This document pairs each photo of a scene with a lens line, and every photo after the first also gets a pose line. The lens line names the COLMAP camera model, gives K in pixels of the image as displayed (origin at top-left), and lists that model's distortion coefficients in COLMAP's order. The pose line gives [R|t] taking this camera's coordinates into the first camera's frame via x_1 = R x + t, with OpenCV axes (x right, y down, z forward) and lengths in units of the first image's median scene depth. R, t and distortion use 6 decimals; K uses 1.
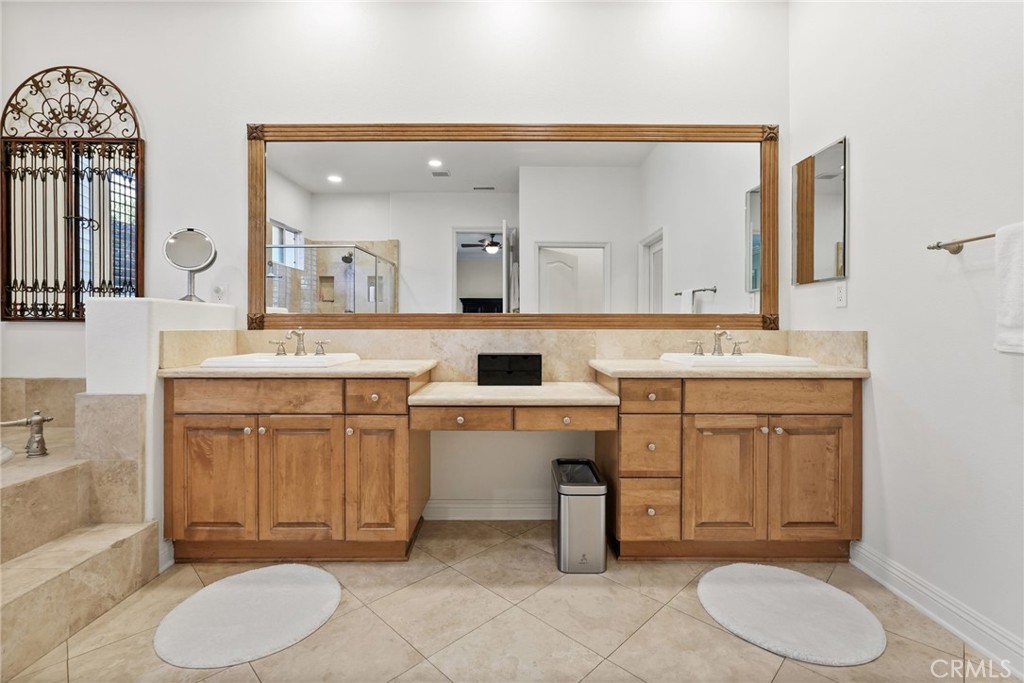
lens RADIAL K [[461.3, 0, 509.4], [0, 461.3, 326.1], [0, 0, 1]] dist [-0.005207, 0.005943]
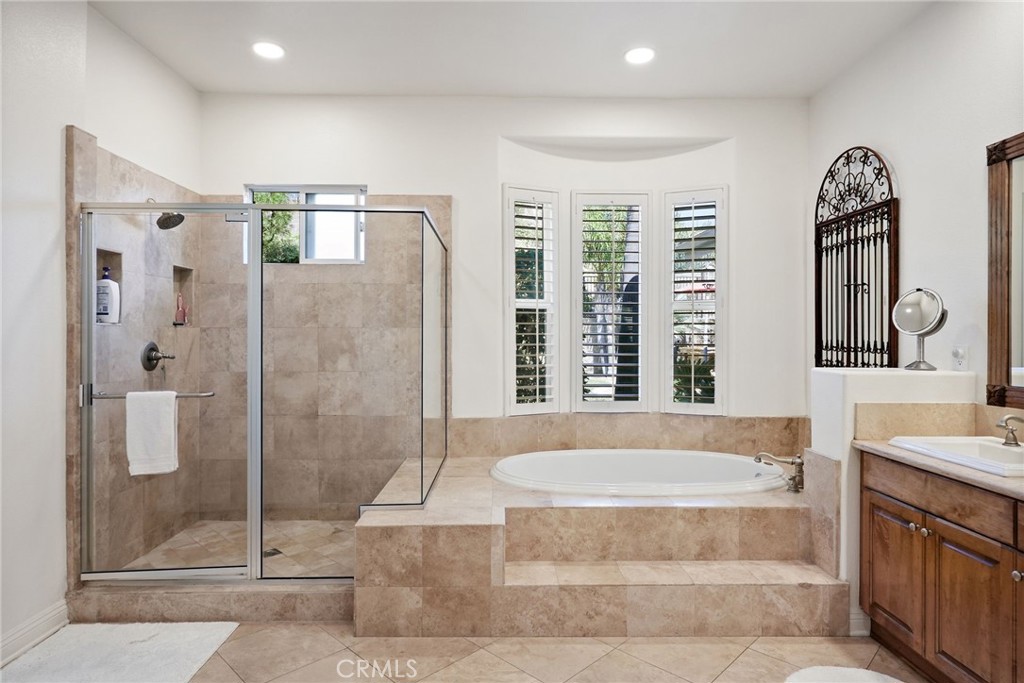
lens RADIAL K [[571.5, 0, 509.0], [0, 571.5, 337.6], [0, 0, 1]] dist [-0.000399, 0.002905]
pose [[0.019057, 0.000500, -0.999818, 0.506333], [-0.002205, 0.999997, 0.000458, -0.133101], [0.999816, 0.002196, 0.019058, 0.193789]]
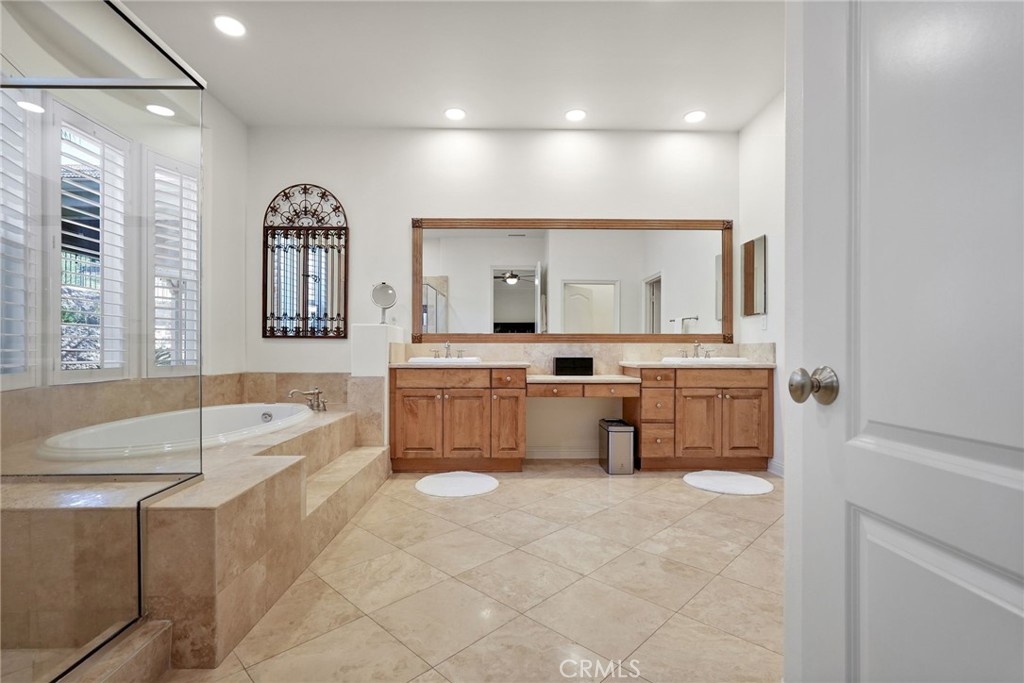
lens RADIAL K [[461.3, 0, 508.9], [0, 461.3, 347.5], [0, 0, 1]] dist [-0.005207, 0.005943]
pose [[0.999925, 0.000413, 0.012239, -0.303486], [-0.000355, 0.999989, -0.004757, 0.038698], [-0.012241, 0.004752, 0.999914, -0.810785]]
